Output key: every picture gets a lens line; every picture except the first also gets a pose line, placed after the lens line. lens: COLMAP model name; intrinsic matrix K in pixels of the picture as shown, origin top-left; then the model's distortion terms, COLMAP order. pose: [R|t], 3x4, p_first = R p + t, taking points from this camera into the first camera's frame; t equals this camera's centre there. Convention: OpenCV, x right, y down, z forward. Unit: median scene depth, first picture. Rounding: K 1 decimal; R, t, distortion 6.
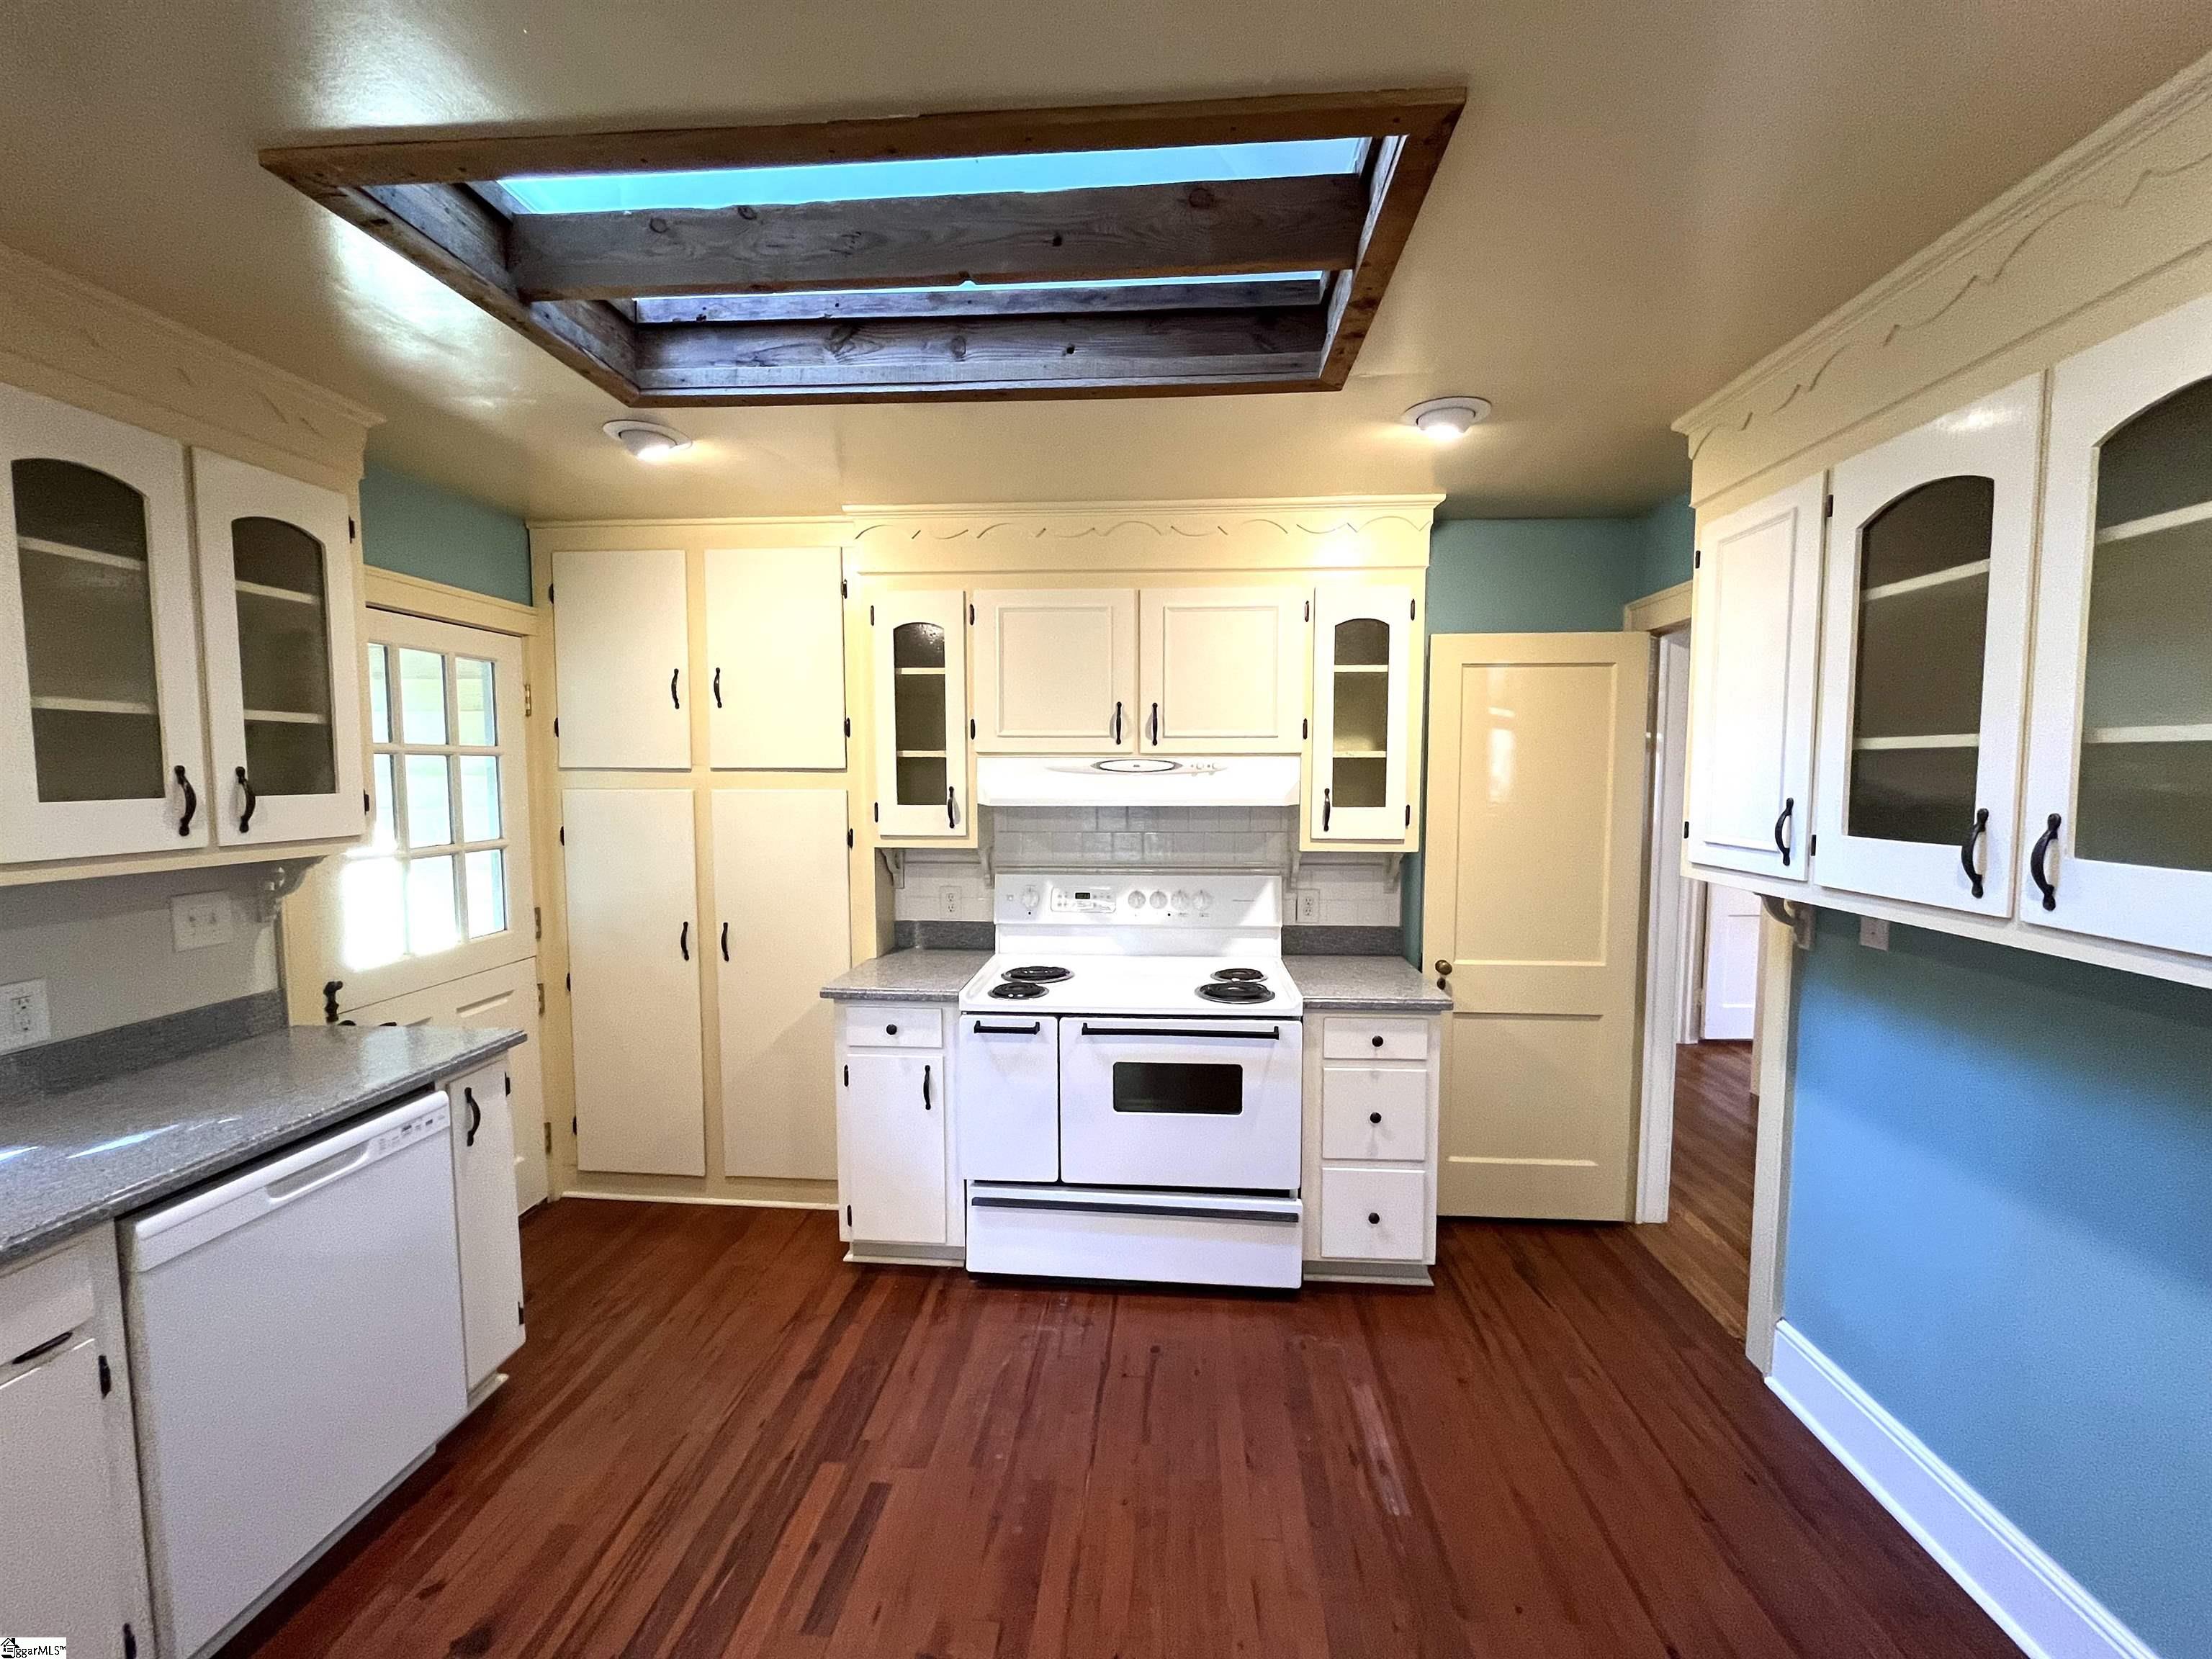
lens RADIAL K [[900.3, 0, 1105.7], [0, 900.3, 834.2], [0, 0, 1]] dist [-0.003996, -0.000398]
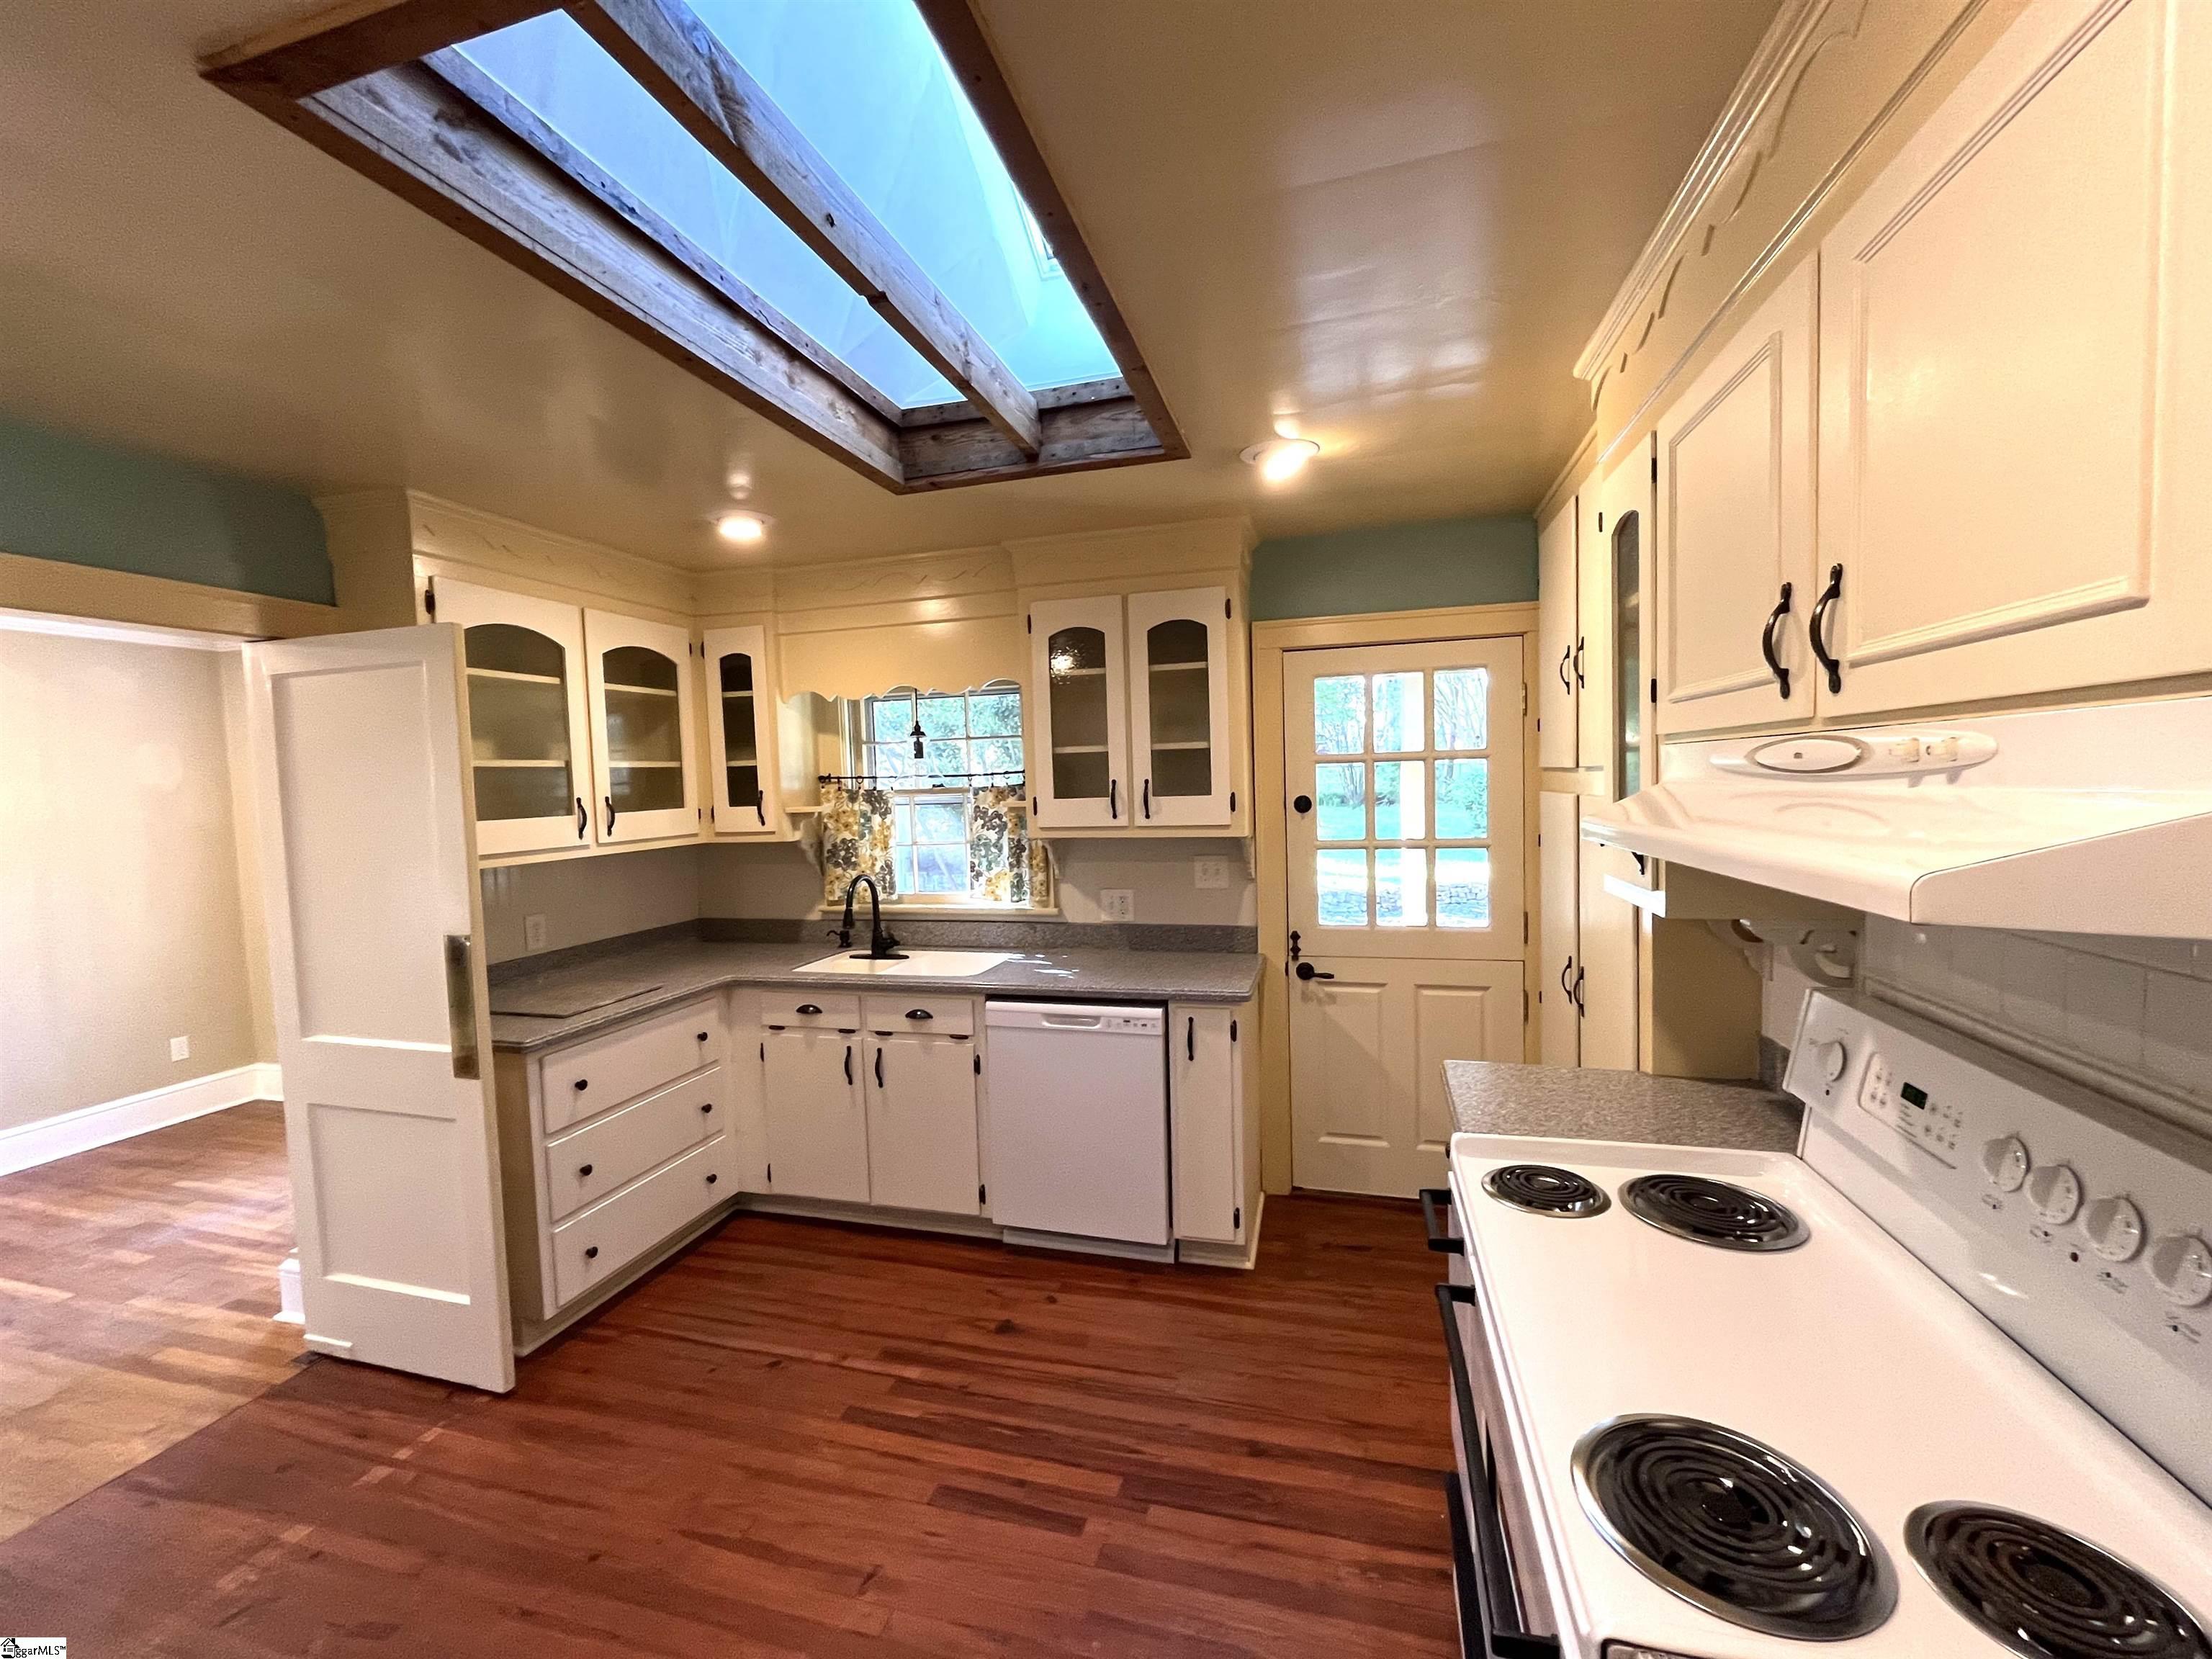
lens RADIAL K [[900.3, 0, 1105.9], [0, 900.3, 831.4], [0, 0, 1]] dist [-0.003996, -0.000398]
pose [[-0.192345, 0.060159, -0.979482, 0.610526], [-0.042266, 0.996685, 0.069515, -0.081758], [0.980417, 0.054770, -0.189165, 1.109908]]
